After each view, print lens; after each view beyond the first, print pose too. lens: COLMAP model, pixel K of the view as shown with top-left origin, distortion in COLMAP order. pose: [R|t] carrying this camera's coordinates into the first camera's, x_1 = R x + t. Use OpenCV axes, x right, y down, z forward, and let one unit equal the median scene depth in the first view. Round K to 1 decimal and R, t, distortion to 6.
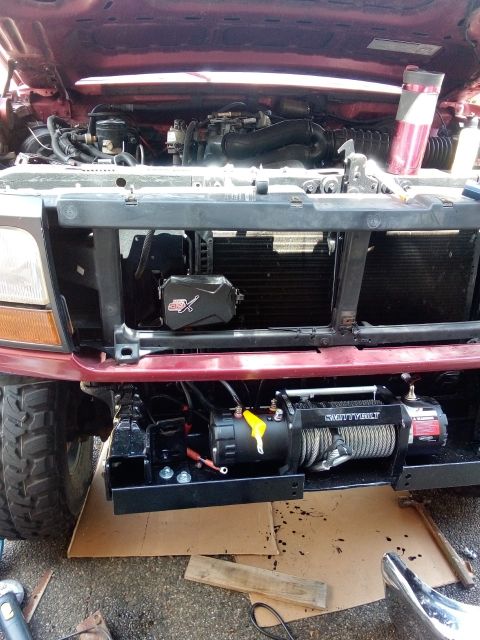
lens RADIAL K [[498.9, 0, 237.5], [0, 498.9, 314.7], [0, 0, 1]] dist [0.020220, -0.048784]
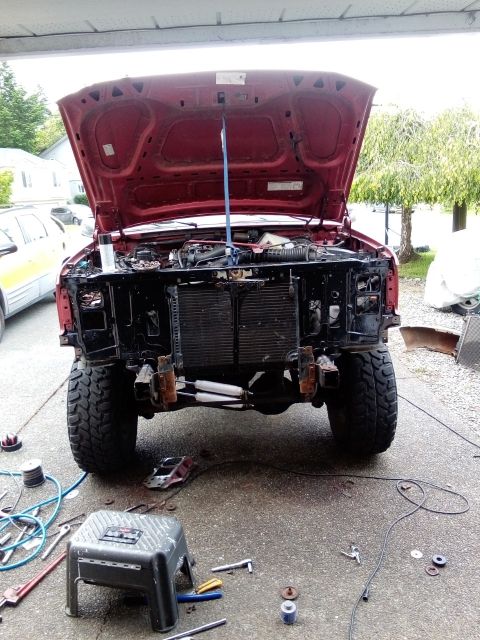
lens RADIAL K [[498.9, 0, 240.8], [0, 498.9, 318.2], [0, 0, 1]] dist [0.020220, -0.048784]
pose [[0.991721, -0.060426, -0.113306, 0.503298], [0.036361, 0.978395, -0.203521, 0.440233], [0.123156, 0.197716, 0.972492, -1.251032]]
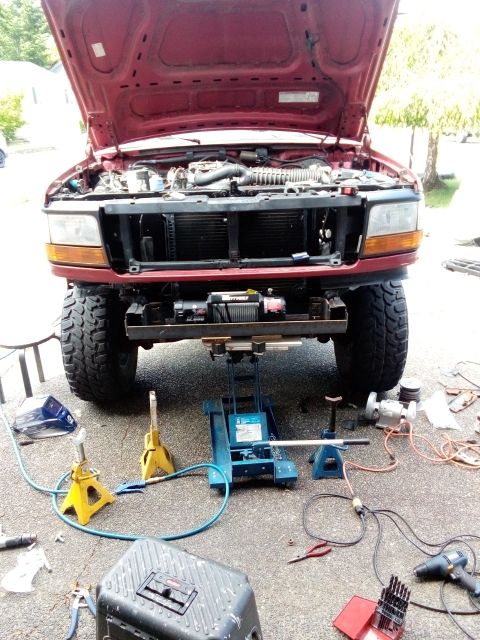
lens RADIAL K [[498.9, 0, 237.9], [0, 498.9, 320.2], [0, 0, 1]] dist [0.020220, -0.048784]
pose [[0.988283, -0.015299, -0.151864, 0.540855], [0.006627, 0.998326, -0.057451, 0.403029], [0.152488, 0.055771, 0.986730, -1.075442]]
